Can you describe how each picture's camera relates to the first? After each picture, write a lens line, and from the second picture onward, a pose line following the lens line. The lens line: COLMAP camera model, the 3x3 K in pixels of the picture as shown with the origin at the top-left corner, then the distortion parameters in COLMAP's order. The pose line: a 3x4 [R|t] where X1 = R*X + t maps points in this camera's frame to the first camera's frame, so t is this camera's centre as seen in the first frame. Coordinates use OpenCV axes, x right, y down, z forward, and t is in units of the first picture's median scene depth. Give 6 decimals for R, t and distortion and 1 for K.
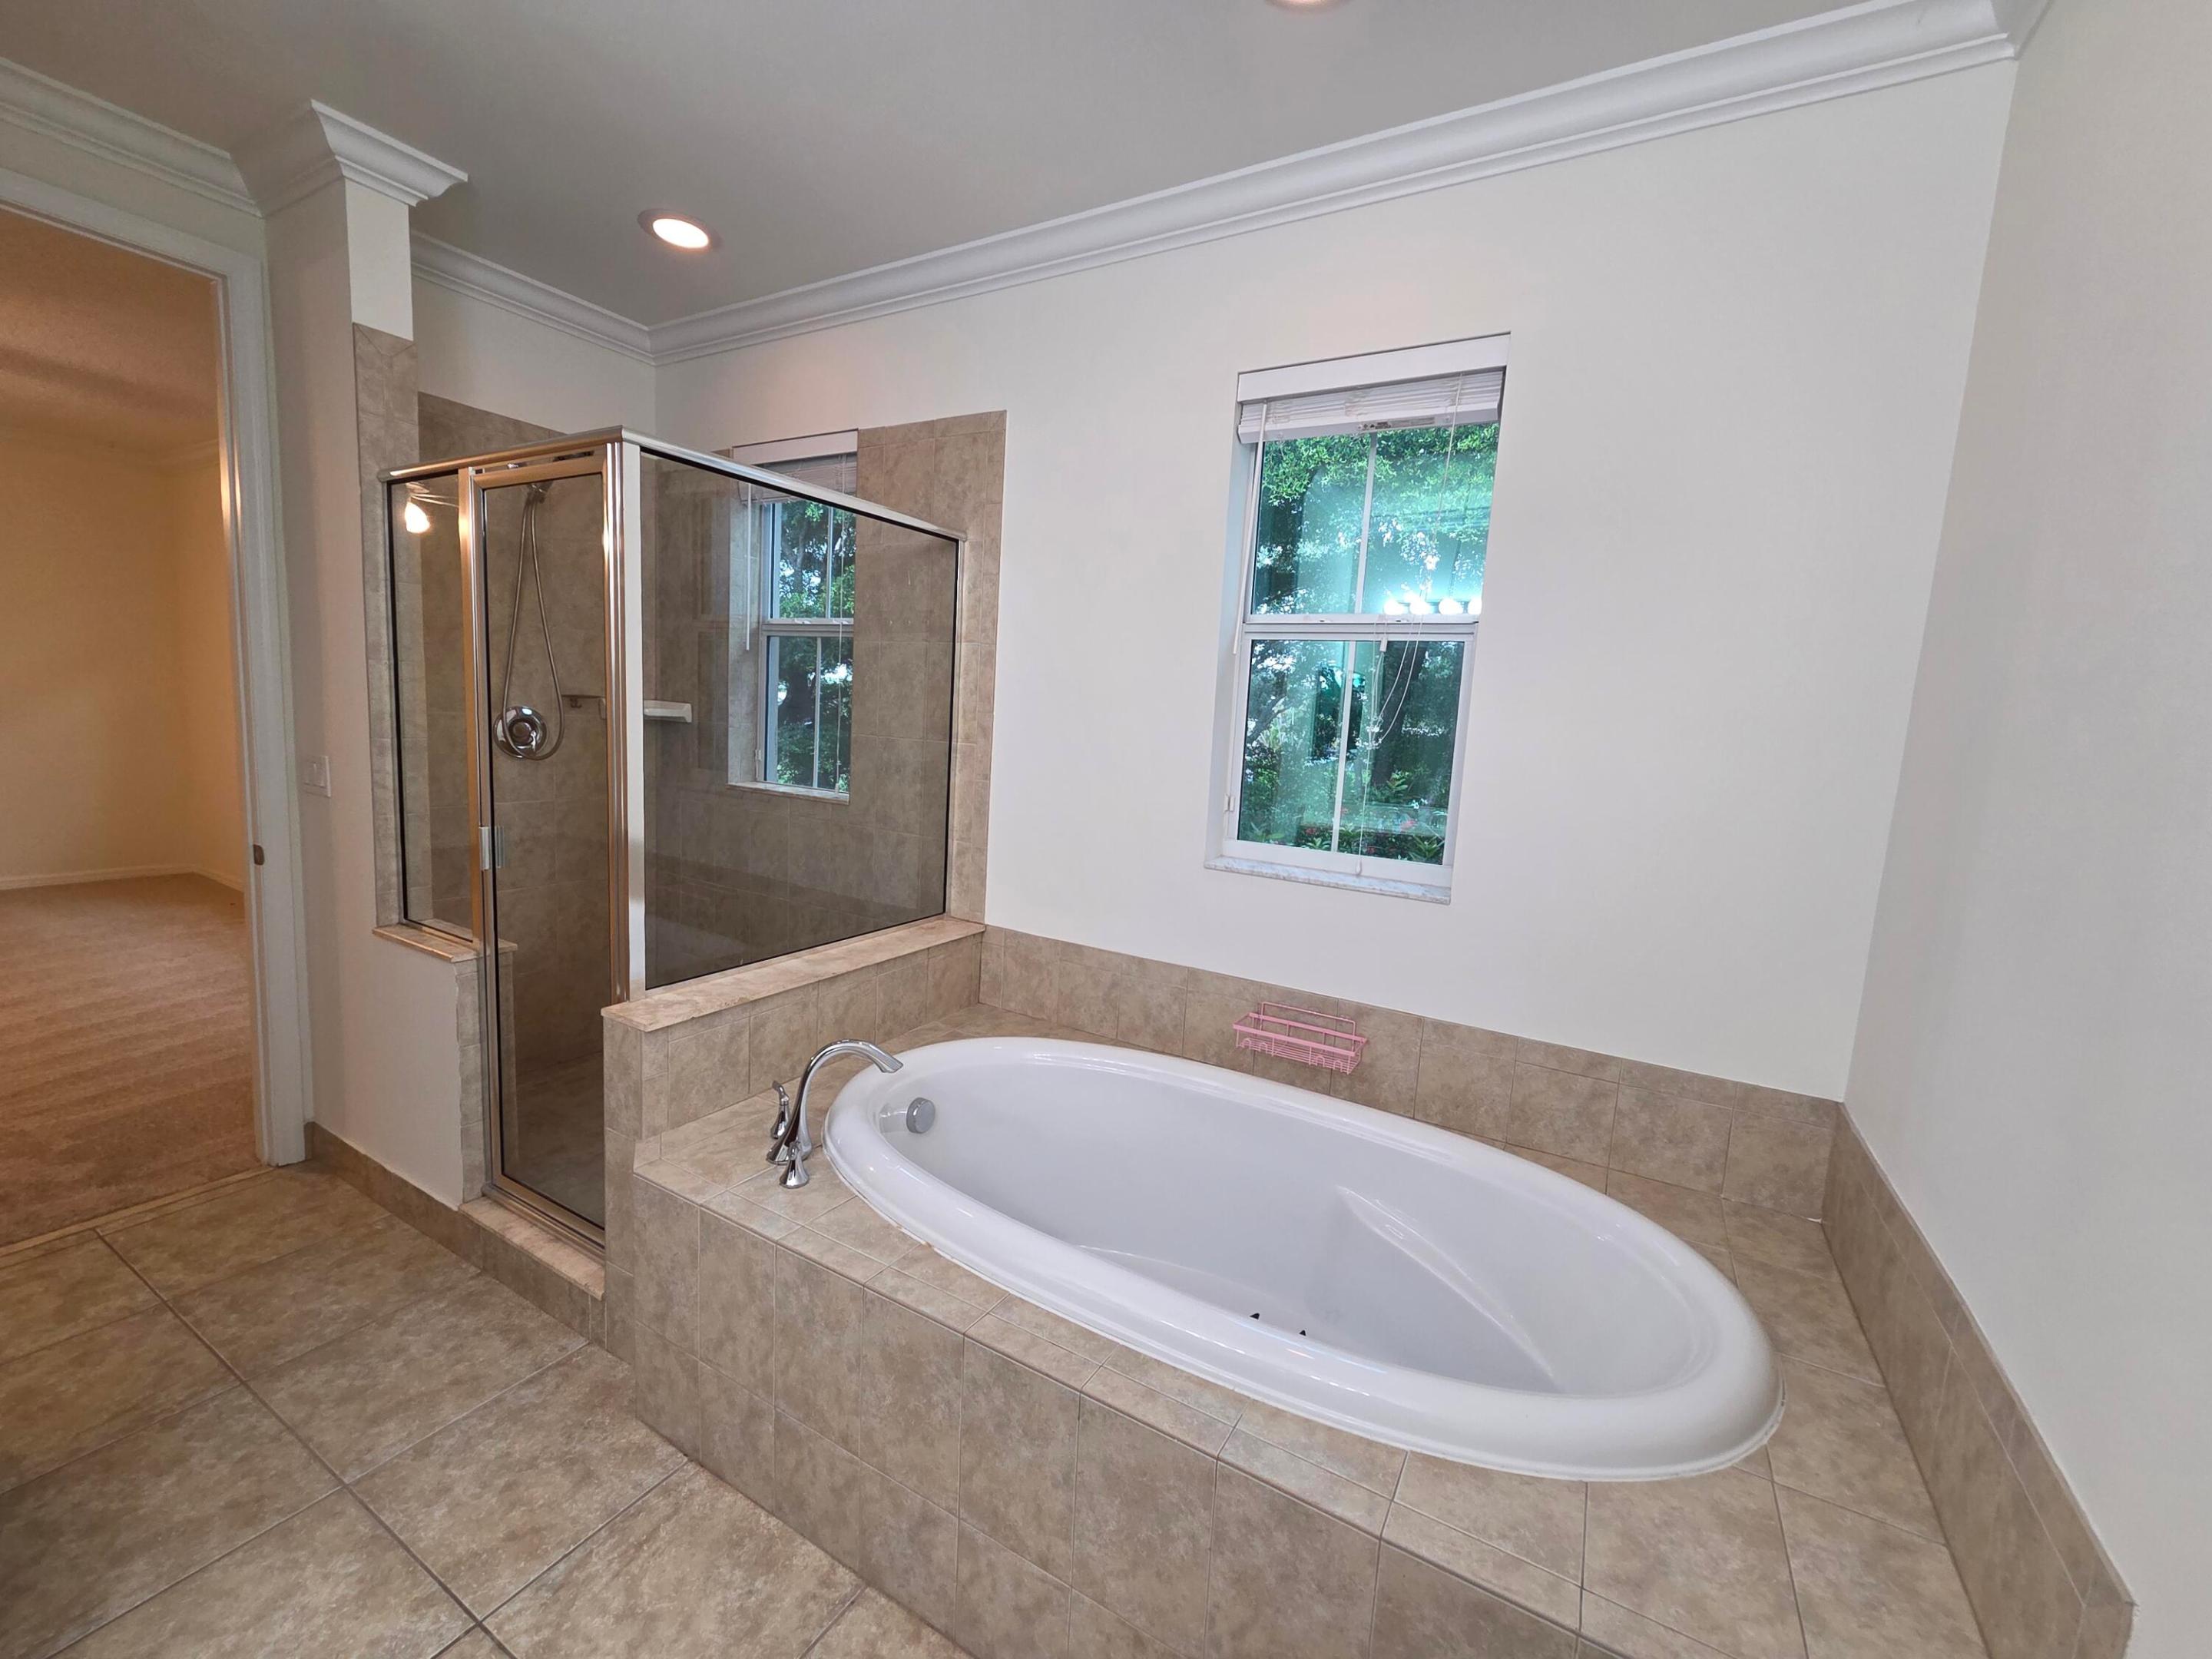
lens RADIAL K [[903.9, 0, 1097.2], [0, 903.9, 821.8], [0, 0, 1]] dist [0.001774, -0.000018]
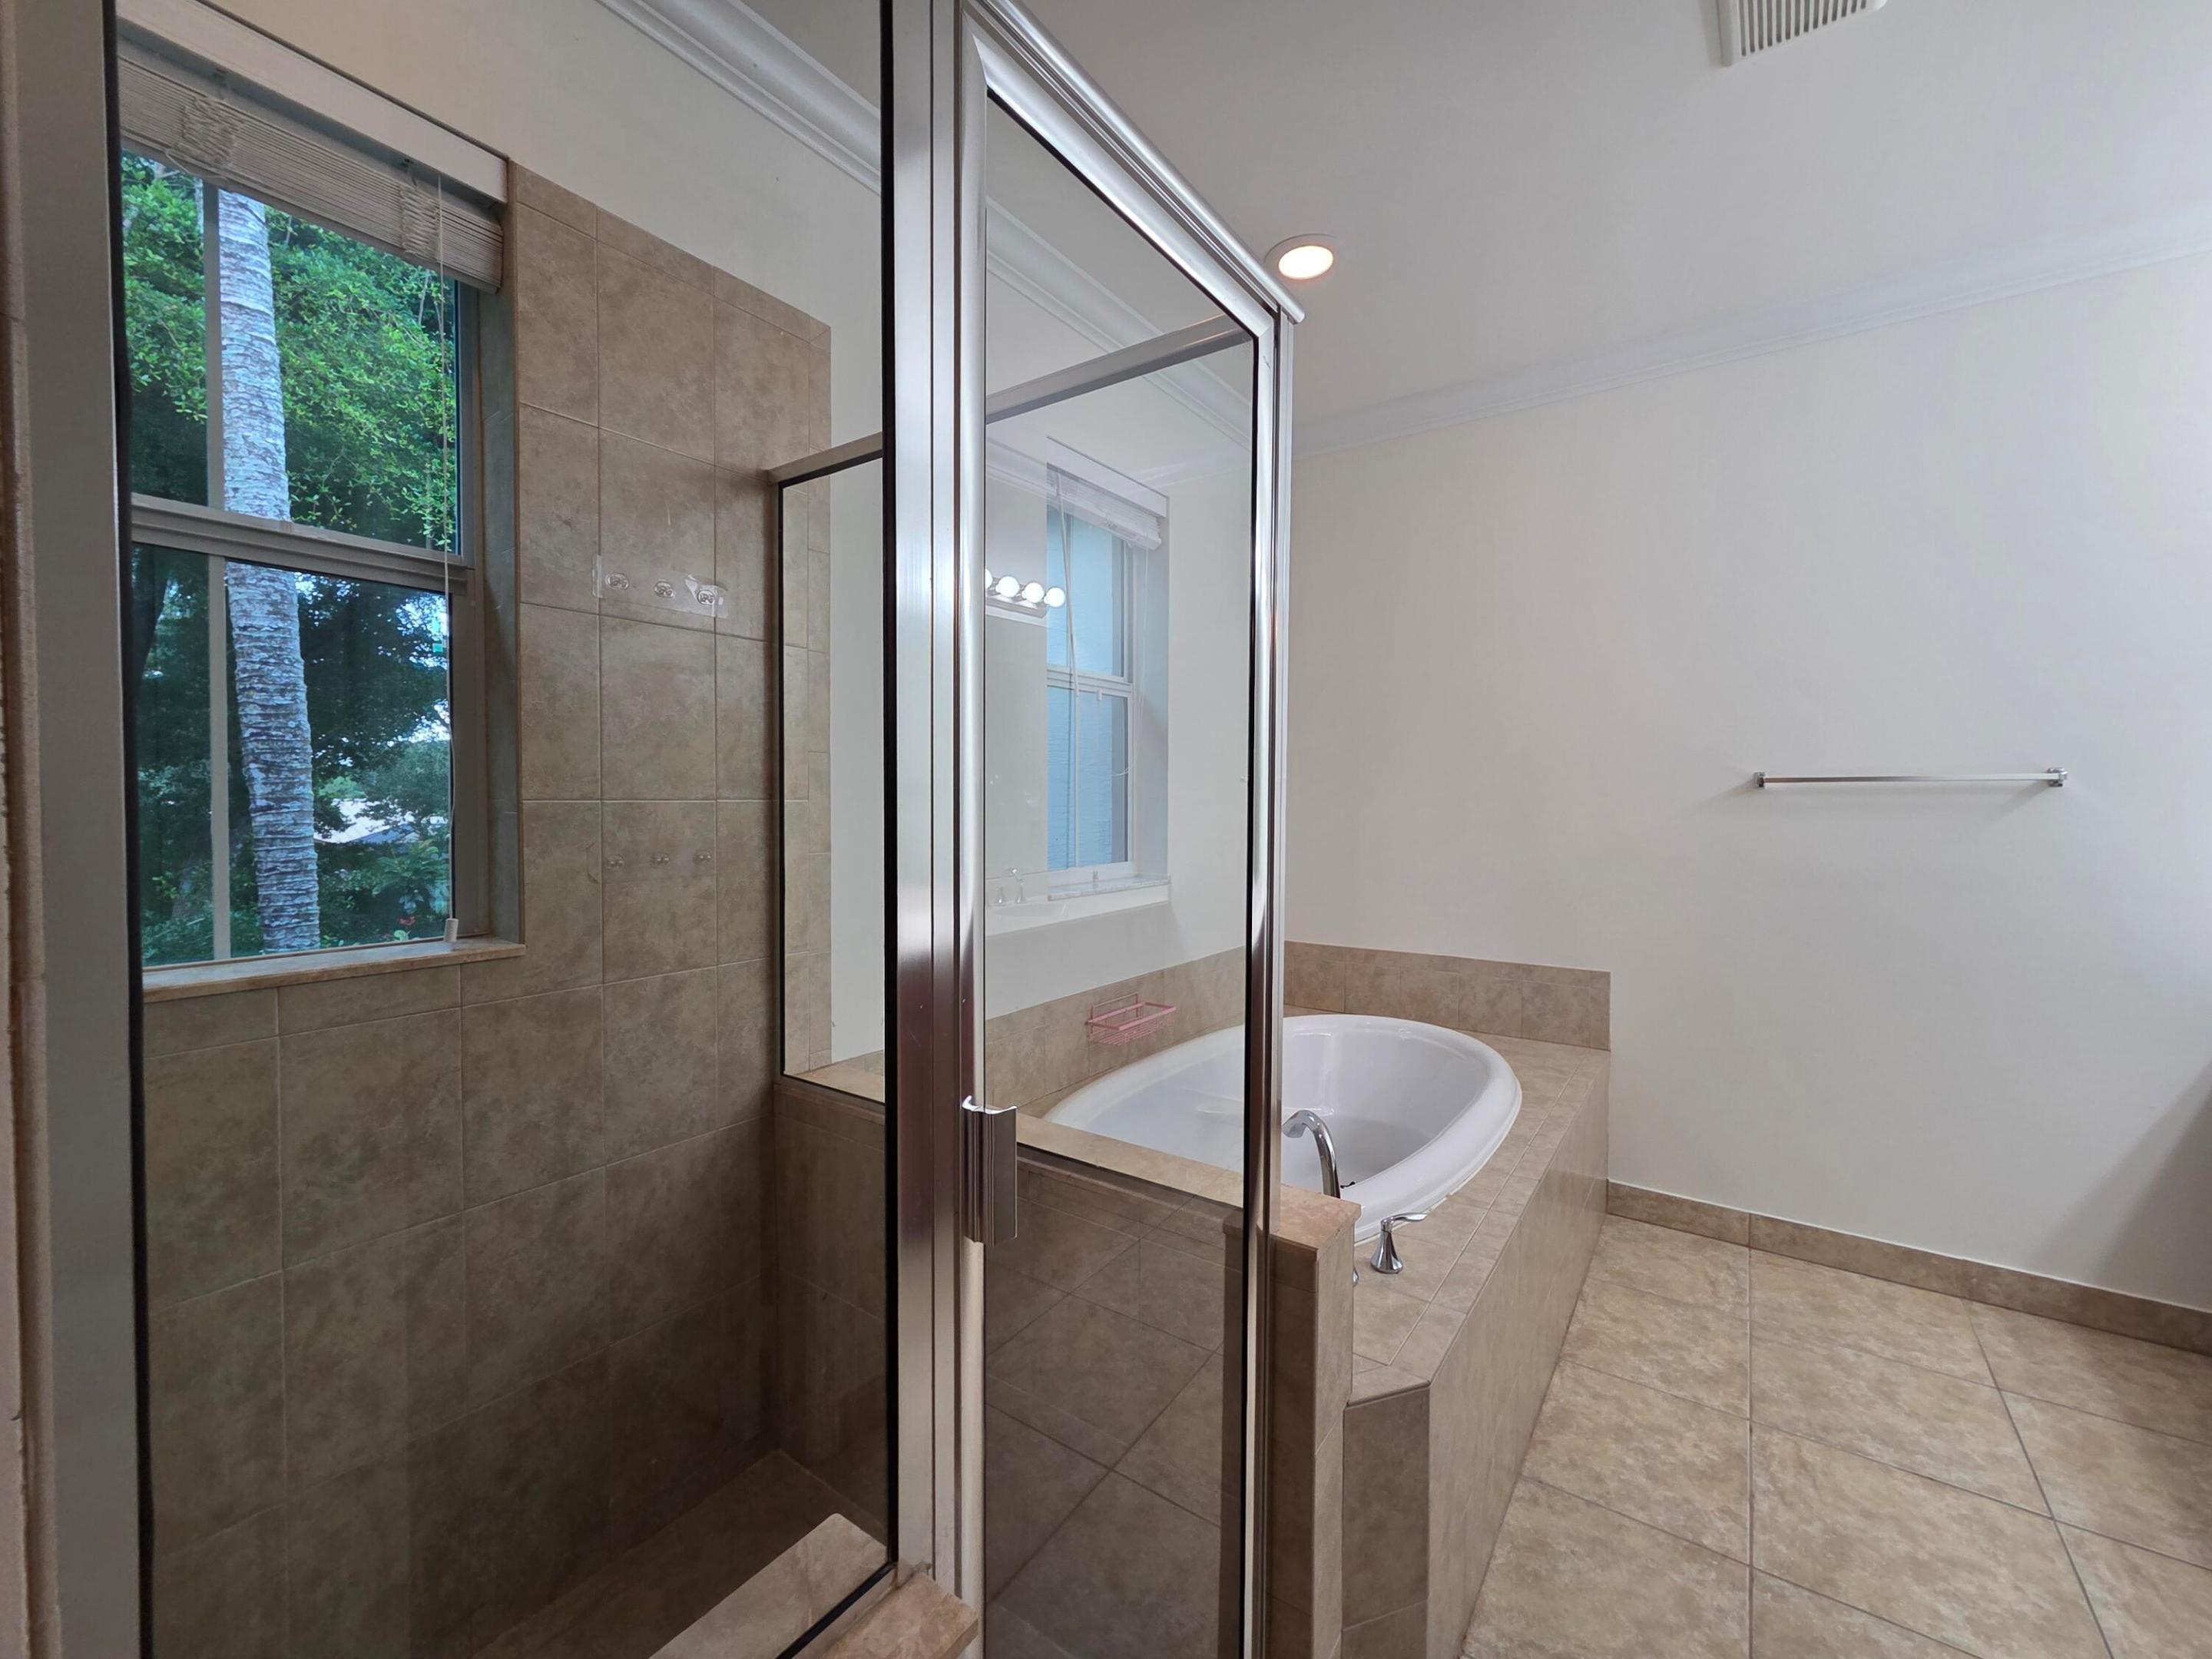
lens RADIAL K [[903.9, 0, 1097.5], [0, 903.9, 825.5], [0, 0, 1]] dist [0.001774, -0.000018]
pose [[0.095659, -0.086851, 0.991618, -0.925299], [0.127113, 0.989096, 0.074367, -0.106953], [-0.987265, 0.118934, 0.105656, 0.863950]]
